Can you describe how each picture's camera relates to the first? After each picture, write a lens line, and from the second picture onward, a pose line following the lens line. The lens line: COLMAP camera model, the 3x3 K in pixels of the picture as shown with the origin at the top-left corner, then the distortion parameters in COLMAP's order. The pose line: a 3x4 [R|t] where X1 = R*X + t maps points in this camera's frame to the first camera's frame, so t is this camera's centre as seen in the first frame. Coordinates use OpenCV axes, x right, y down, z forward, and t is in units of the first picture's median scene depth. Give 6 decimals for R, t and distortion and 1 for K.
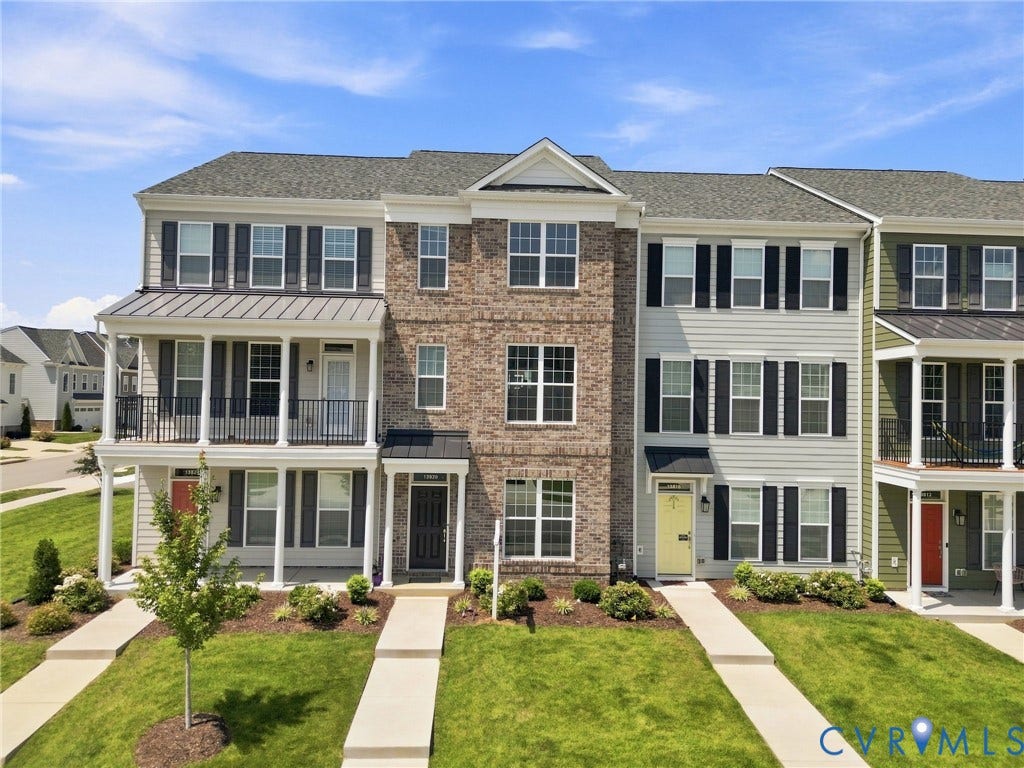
lens RADIAL K [[721.1, 0, 513.5], [0, 721.1, 396.7], [0, 0, 1]] dist [0.055847, -0.051137]
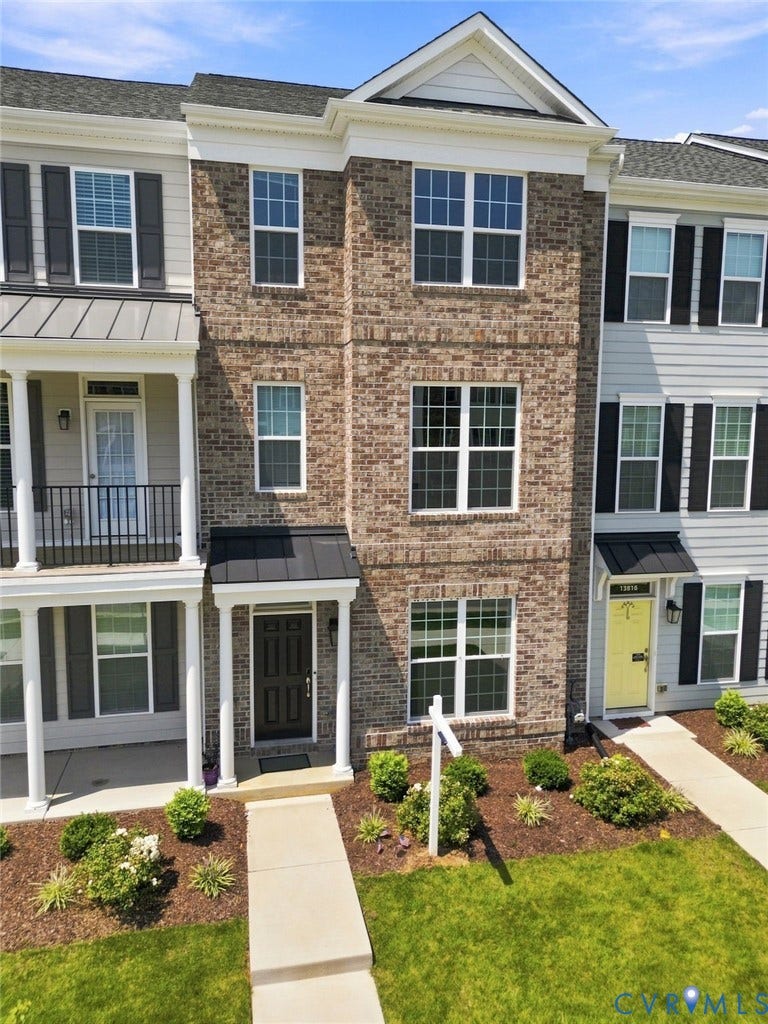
lens RADIAL K [[721.1, 0, 385.6], [0, 721.1, 522.4], [0, 0, 1]] dist [0.055847, -0.051137]
pose [[0.985195, -0.035752, 0.167669, -0.132261], [0.012928, 0.990722, 0.135288, -0.038734], [-0.170951, -0.131117, 0.976516, 0.389095]]
